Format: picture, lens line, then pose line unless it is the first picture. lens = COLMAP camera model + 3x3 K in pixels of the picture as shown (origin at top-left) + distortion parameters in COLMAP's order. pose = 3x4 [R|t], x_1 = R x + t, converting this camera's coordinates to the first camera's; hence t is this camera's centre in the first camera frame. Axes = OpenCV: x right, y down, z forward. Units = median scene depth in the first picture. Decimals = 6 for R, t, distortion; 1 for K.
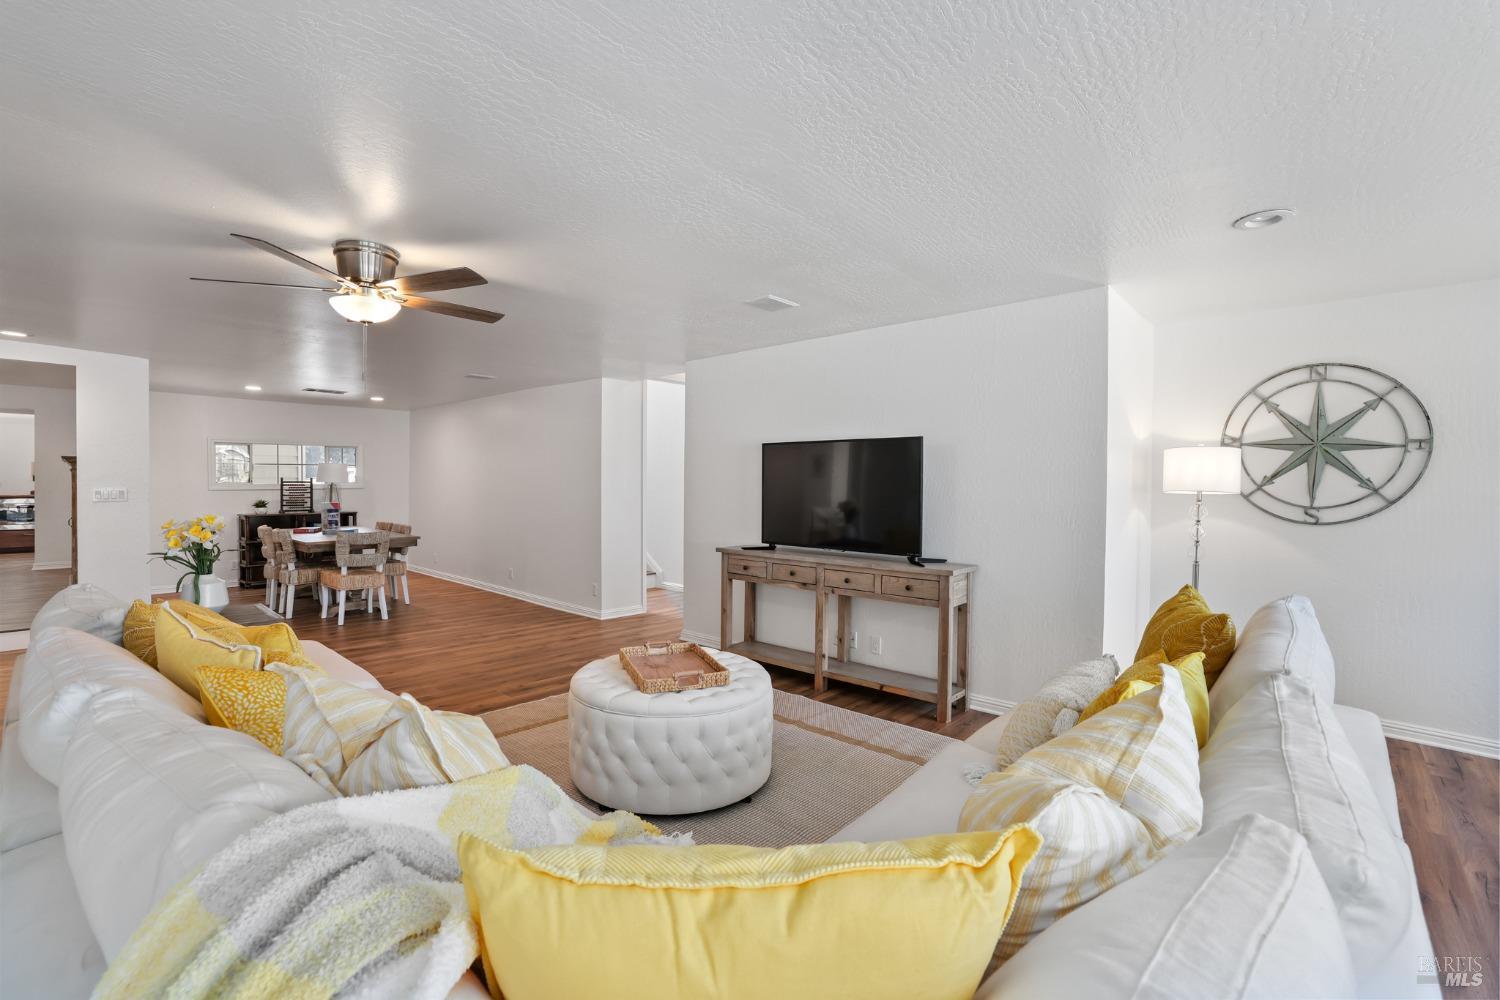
lens RADIAL K [[639.9, 0, 753.4], [0, 639.9, 505.2], [0, 0, 1]] dist [-0.010380, 0.000481]
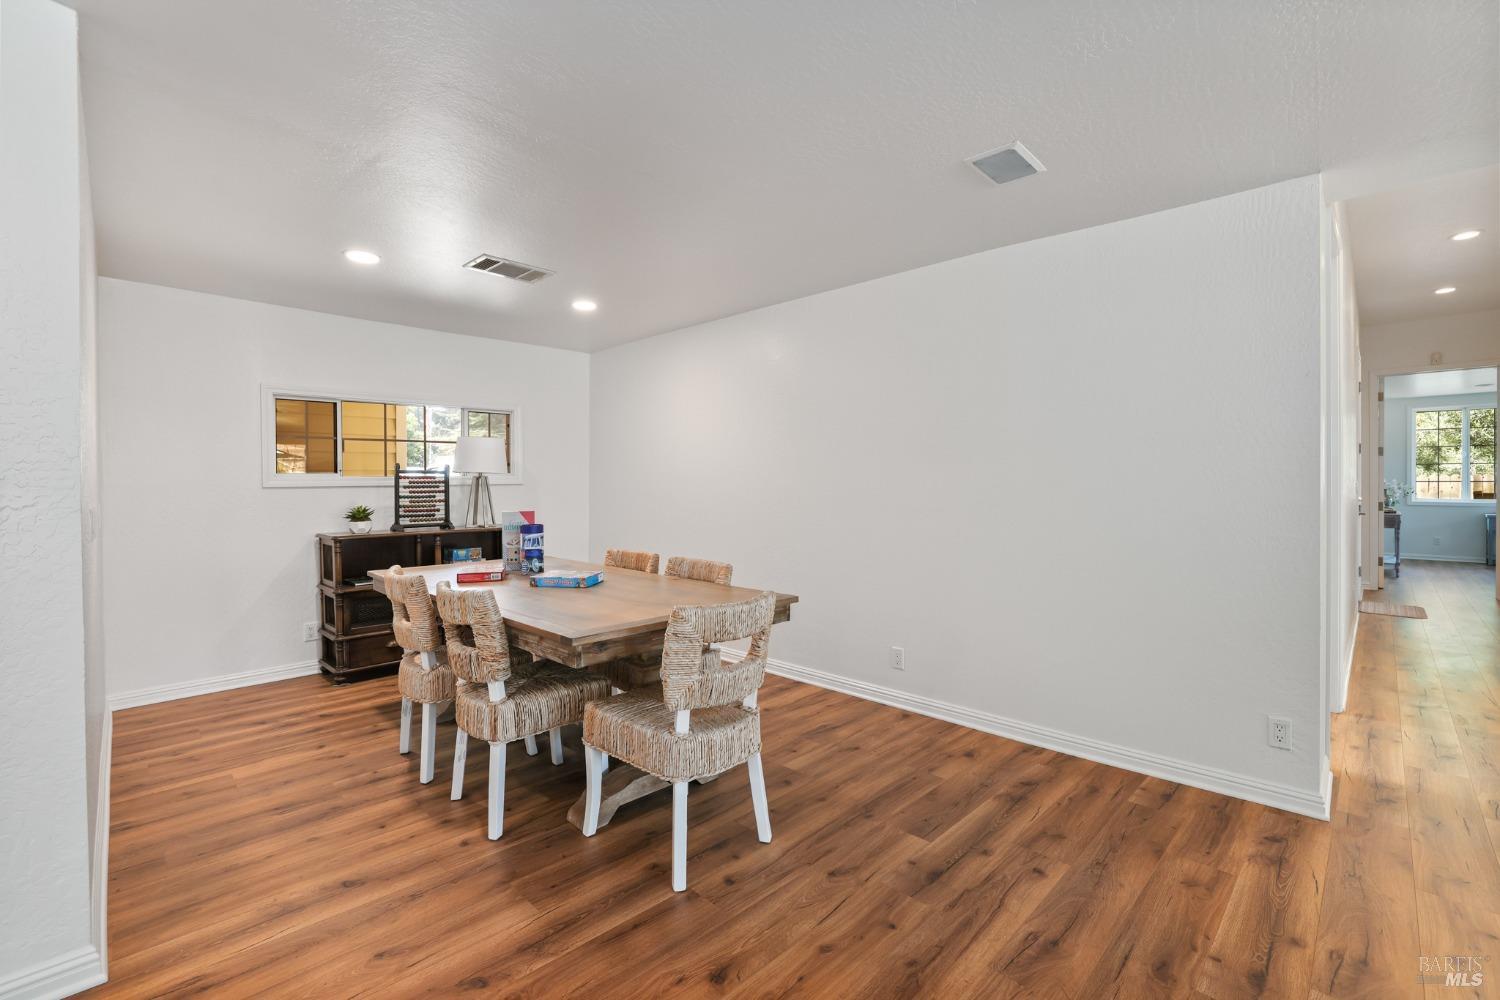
lens RADIAL K [[639.9, 0, 745.0], [0, 639.9, 496.9], [0, 0, 1]] dist [-0.010380, 0.000481]
pose [[0.998855, -0.010671, -0.046626, -0.442600], [0.010023, 0.999850, -0.014112, -0.005610], [0.046770, 0.013629, 0.998813, 0.501899]]
